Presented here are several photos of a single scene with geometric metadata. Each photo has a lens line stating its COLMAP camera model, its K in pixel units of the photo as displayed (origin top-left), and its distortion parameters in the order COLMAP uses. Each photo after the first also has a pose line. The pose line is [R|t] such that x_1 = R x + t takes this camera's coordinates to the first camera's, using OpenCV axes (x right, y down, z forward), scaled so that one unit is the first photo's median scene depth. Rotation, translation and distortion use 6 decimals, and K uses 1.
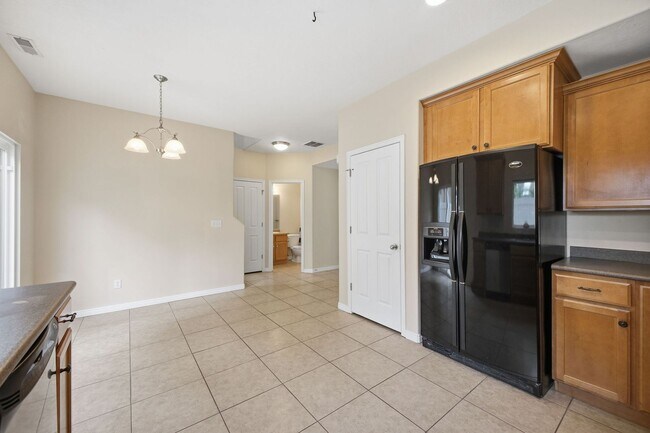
lens RADIAL K [[259.1, 0, 325.0], [0, 259.1, 216.5], [0, 0, 1]] dist [0.016404, -0.000055]
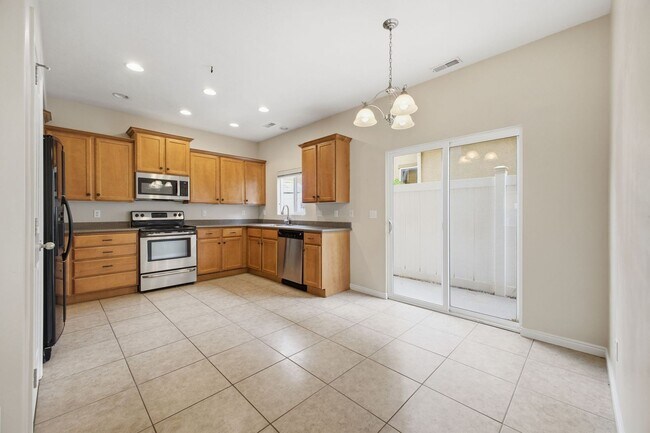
lens RADIAL K [[256.4, 0, 325.7], [0, 256.4, 214.8], [0, 0, 1]] dist [0.017018, -0.000013]
pose [[-0.989511, 0.001468, -0.144448, -0.350464], [-0.000444, 0.999913, 0.013206, 0.037527], [0.144454, 0.013132, -0.989424, 1.904637]]
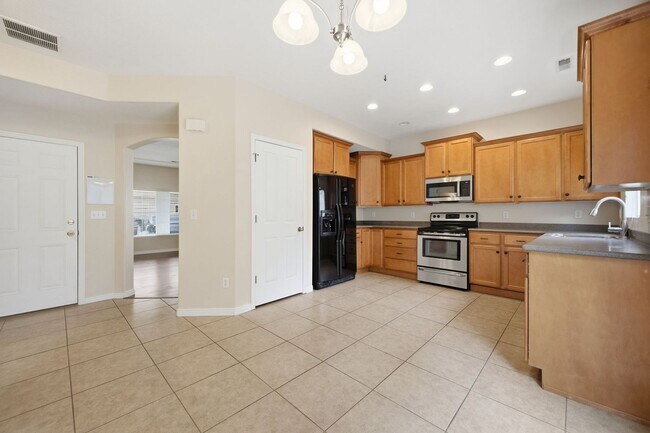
lens RADIAL K [[256.4, 0, 325.7], [0, 256.4, 214.8], [0, 0, 1]] dist [0.017018, -0.000013]
pose [[-0.157708, 0.001358, 0.987485, -1.138548], [0.002337, 0.999997, -0.001002, 0.051483], [-0.987483, 0.002149, -0.157711, 1.194679]]
